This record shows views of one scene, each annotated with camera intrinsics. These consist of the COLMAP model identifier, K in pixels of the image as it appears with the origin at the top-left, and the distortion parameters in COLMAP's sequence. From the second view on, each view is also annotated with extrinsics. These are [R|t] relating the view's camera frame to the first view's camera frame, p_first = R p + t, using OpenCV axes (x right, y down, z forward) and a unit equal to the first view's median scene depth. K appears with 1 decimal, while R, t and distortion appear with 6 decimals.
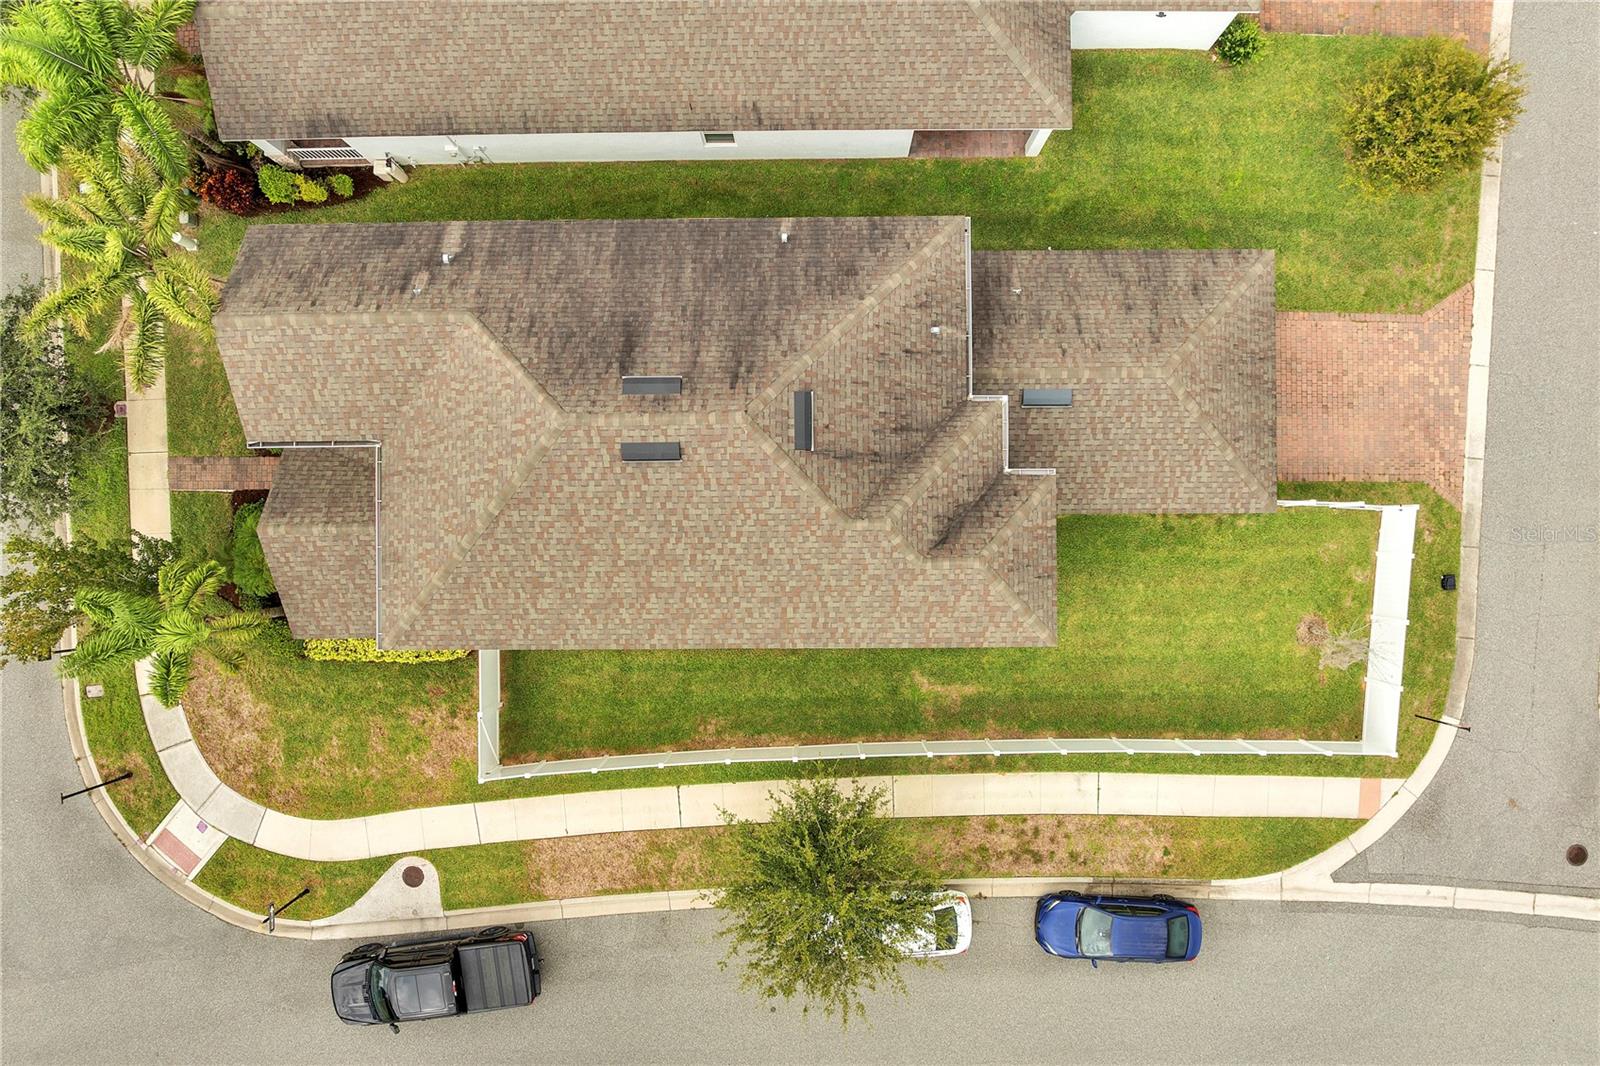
lens RADIAL K [[1125.3, 0, 804.6], [0, 1125.3, 530.4], [0, 0, 1]] dist [-0.049743, 0.021876]
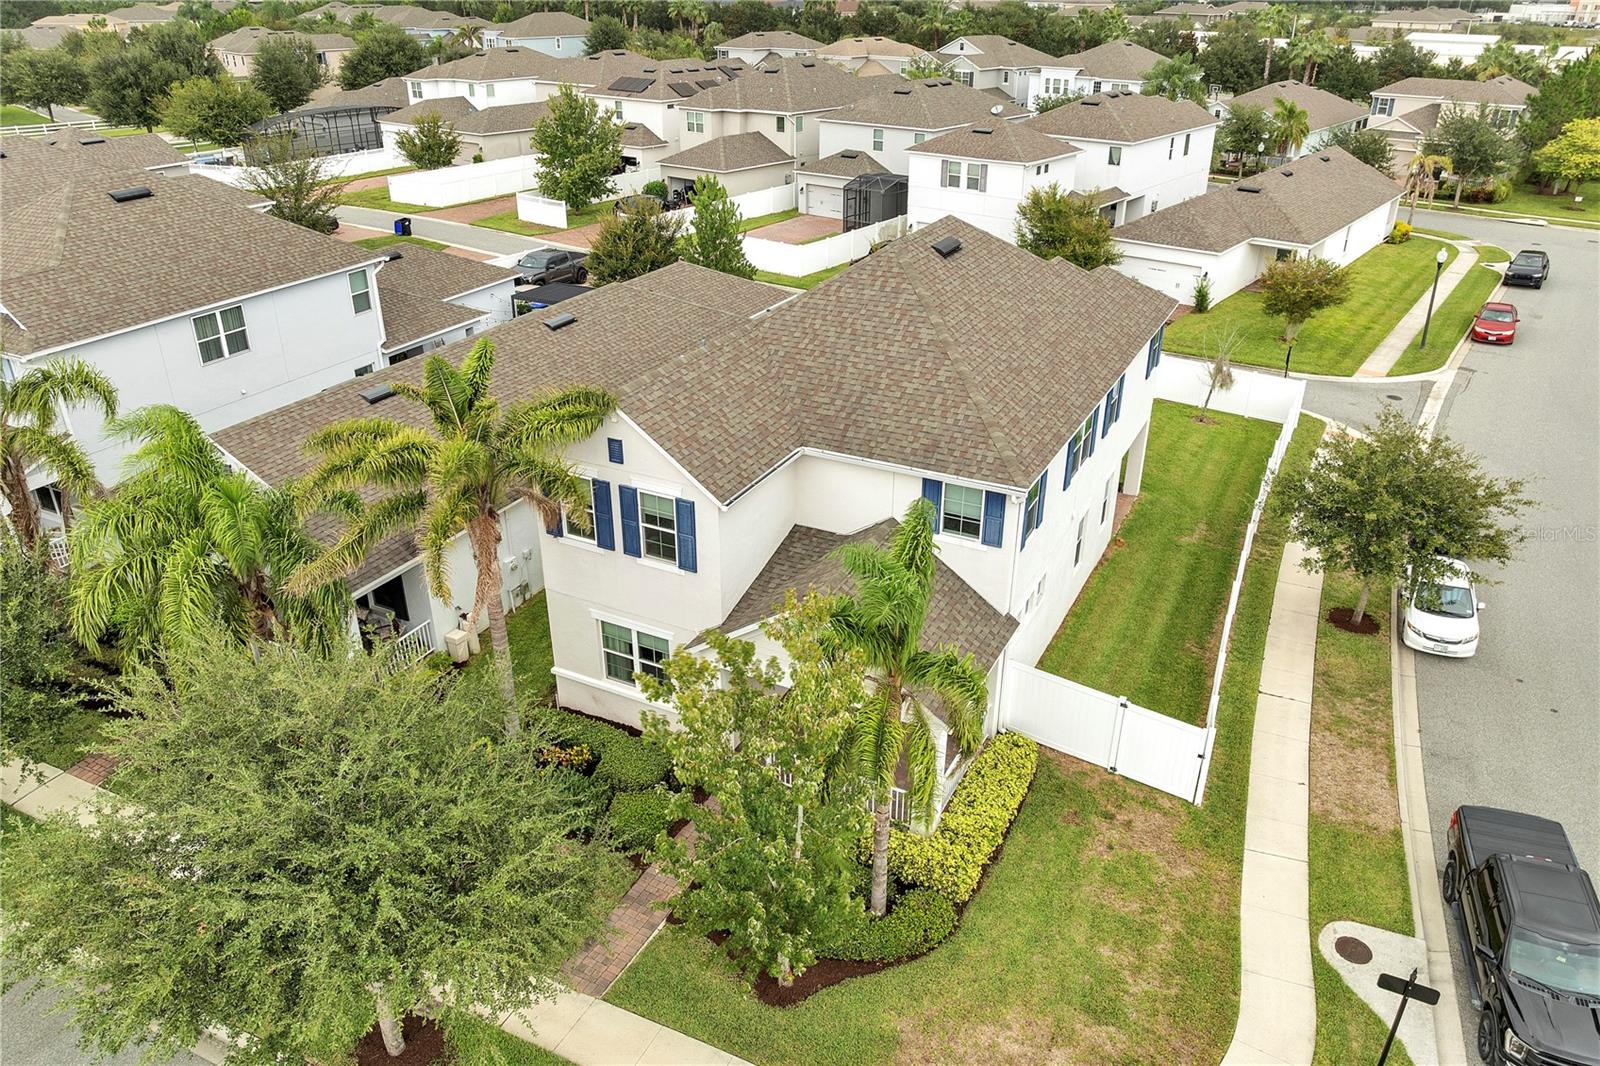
lens RADIAL K [[1125.3, 0, 802.4], [0, 1125.3, 531.6], [0, 0, 1]] dist [-0.049743, 0.021876]
pose [[0.461312, -0.386760, 0.798504, -0.890182], [0.887144, 0.214182, -0.408781, 0.241105], [-0.012925, 0.896963, 0.441916, 0.526753]]
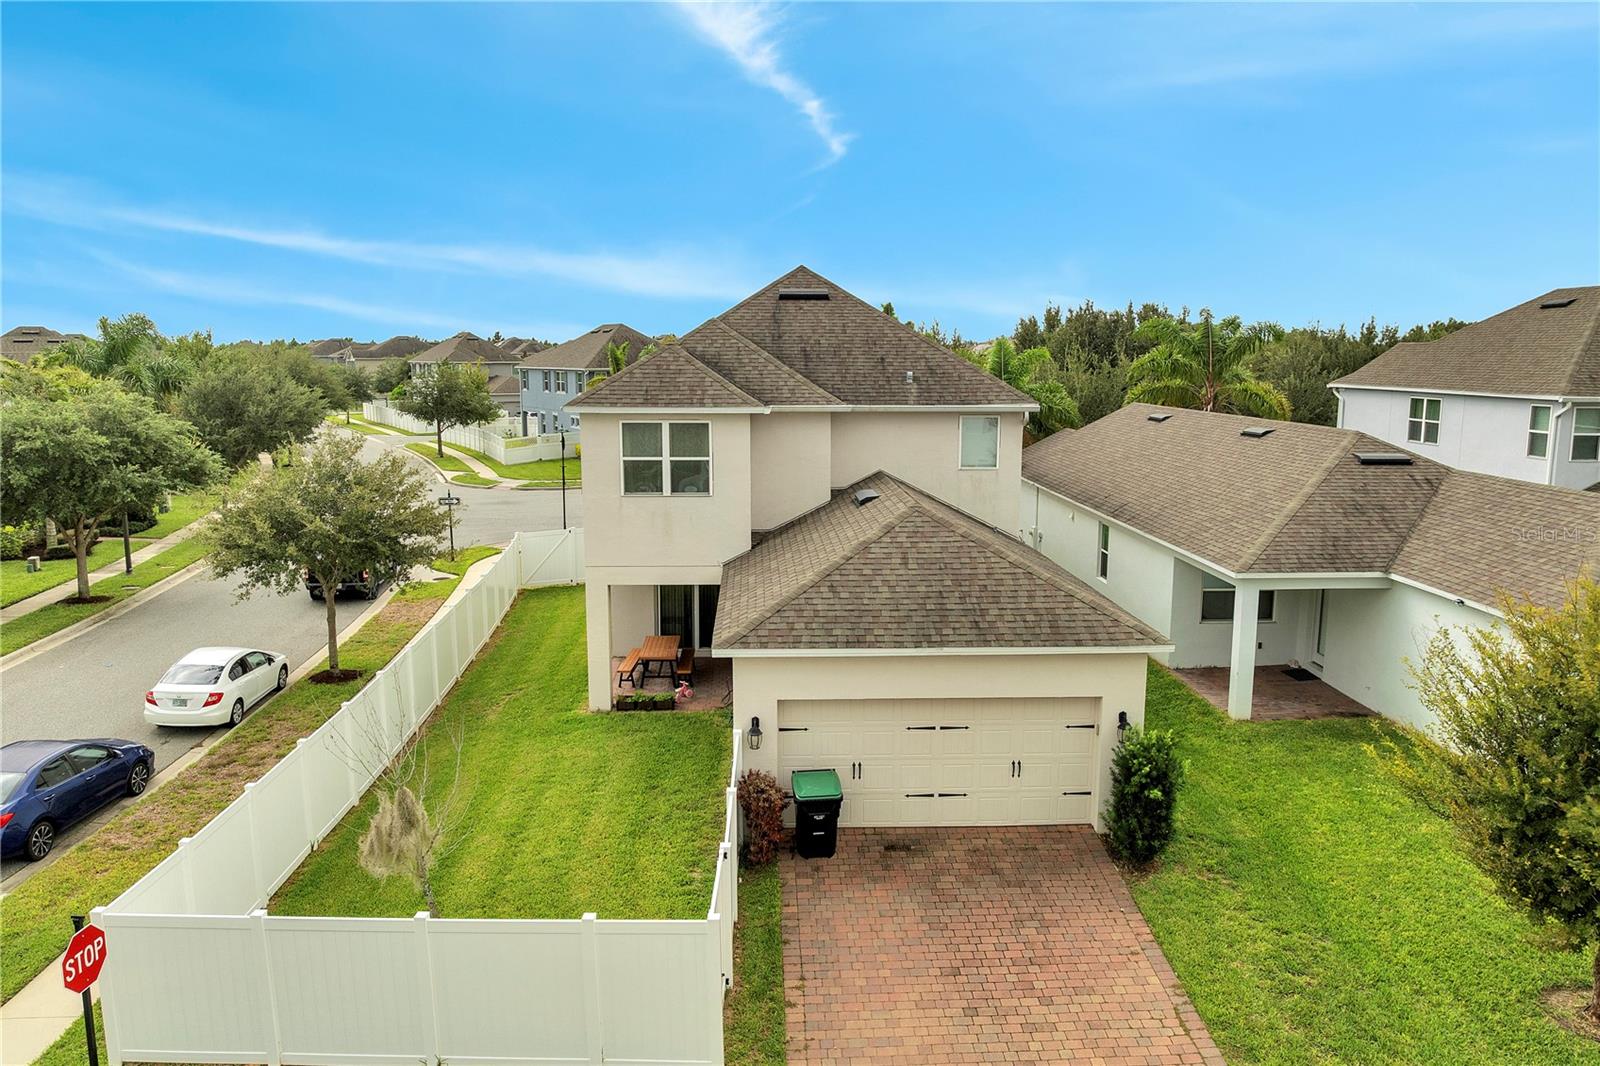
lens RADIAL K [[1125.3, 0, 805.0], [0, 1125.3, 539.6], [0, 0, 1]] dist [-0.049743, 0.021876]
pose [[0.039389, 0.170375, -0.984592, 0.853987], [-0.999216, 0.010570, -0.038145, -0.037254], [0.003908, 0.985323, 0.170658, 0.751484]]
